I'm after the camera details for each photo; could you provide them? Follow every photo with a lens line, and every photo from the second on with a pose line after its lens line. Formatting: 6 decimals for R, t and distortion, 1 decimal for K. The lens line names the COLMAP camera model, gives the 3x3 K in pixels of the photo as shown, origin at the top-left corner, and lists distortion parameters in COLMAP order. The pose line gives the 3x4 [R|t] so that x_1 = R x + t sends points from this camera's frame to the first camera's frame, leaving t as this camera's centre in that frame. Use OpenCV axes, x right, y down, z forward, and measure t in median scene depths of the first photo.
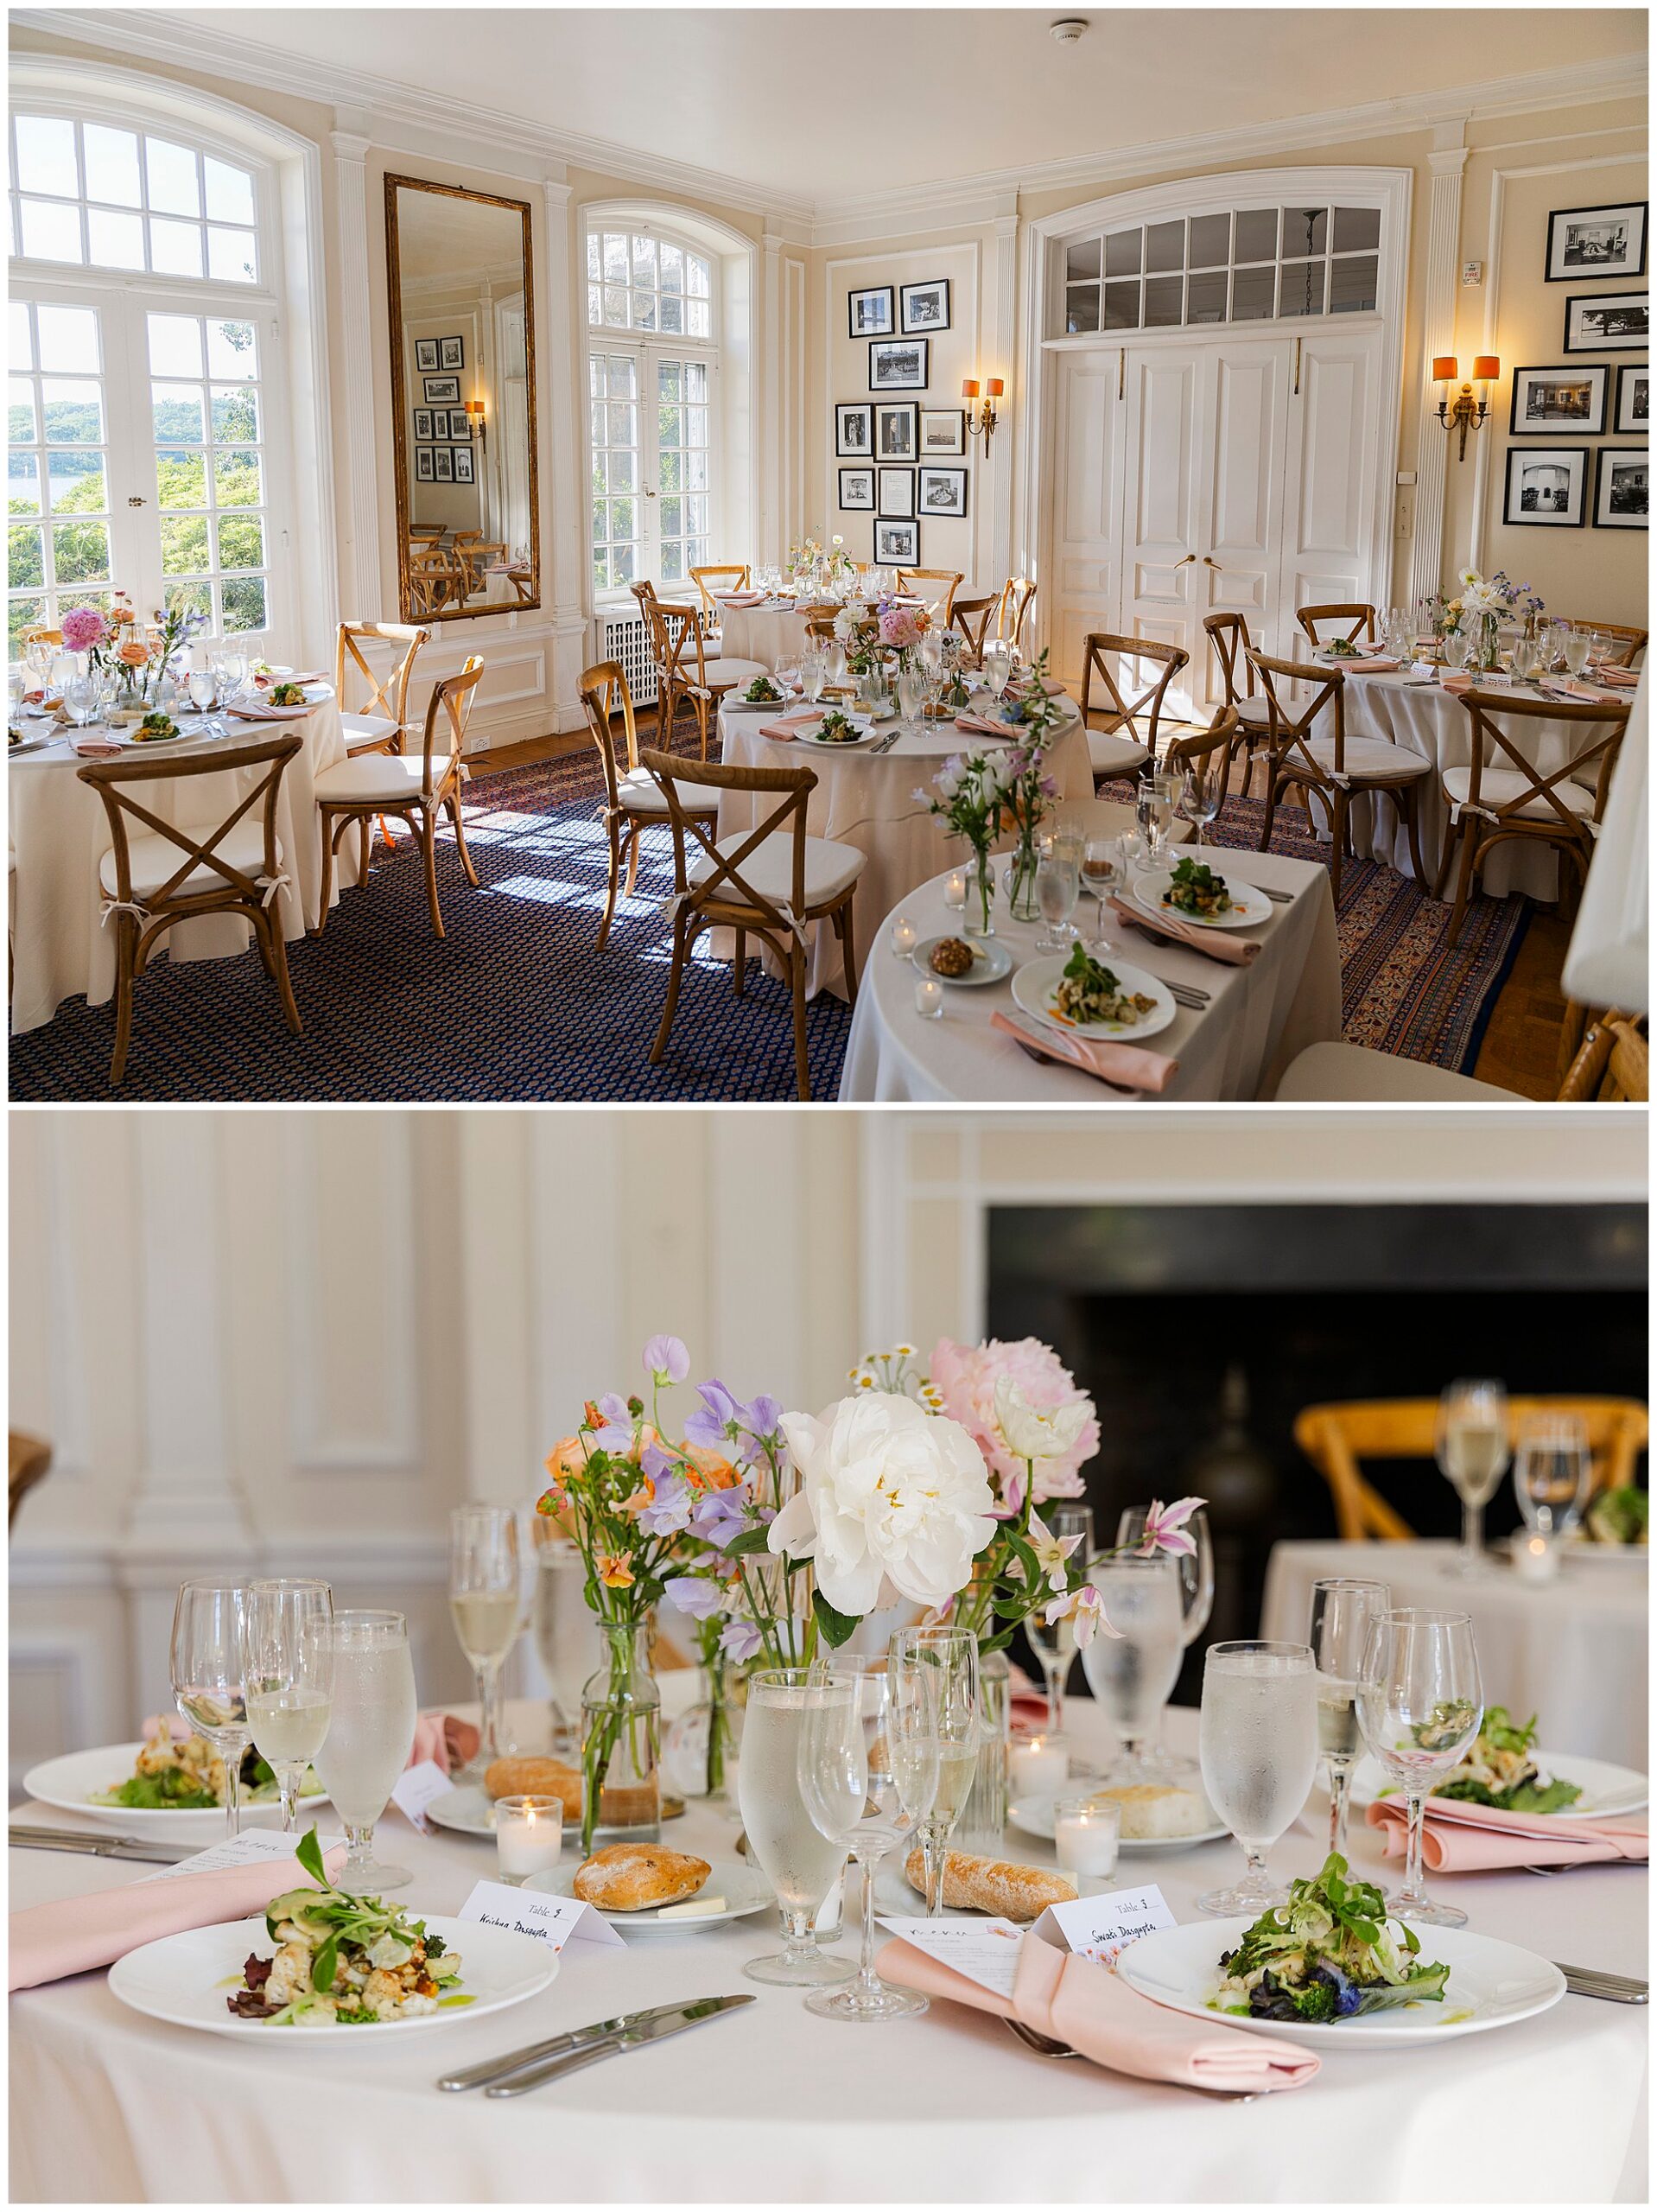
lens RADIAL K [[2941.4, 0, 828.5], [0, 2941.4, 1106.0], [0, 0, 1]] dist [-0.096021, 0.065581]
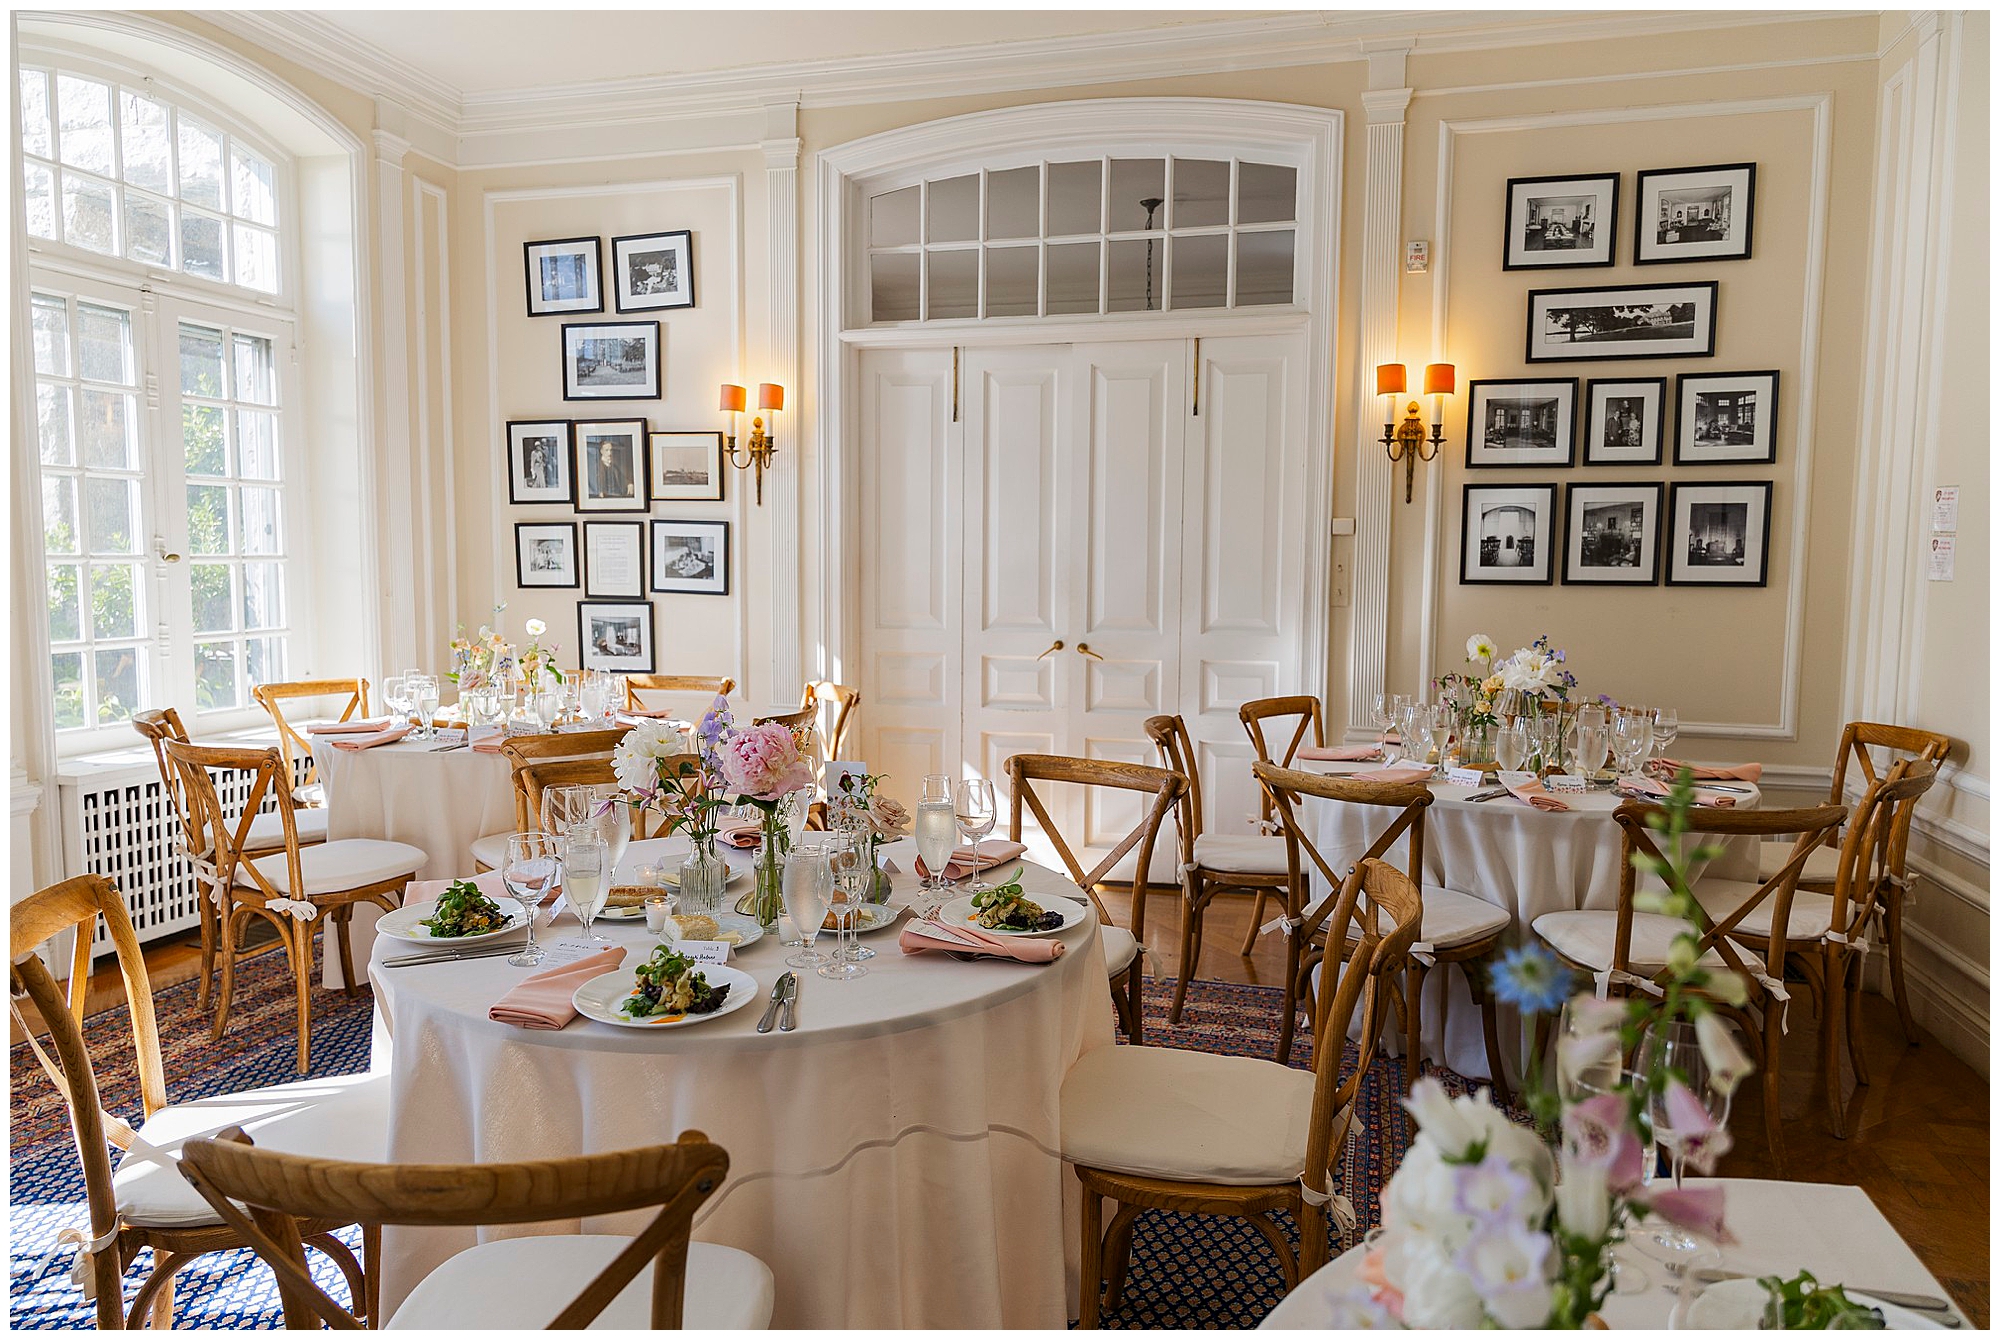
lens RADIAL K [[1399.0, 0, 994.3], [0, 1399.0, 714.6], [0, 0, 1]] dist [-0.003344, -0.002361]
pose [[0.883725, -0.039338, 0.466350, -0.048340], [0.131240, 0.977310, -0.166259, -0.116933], [-0.449228, 0.208131, 0.868836, 0.718977]]
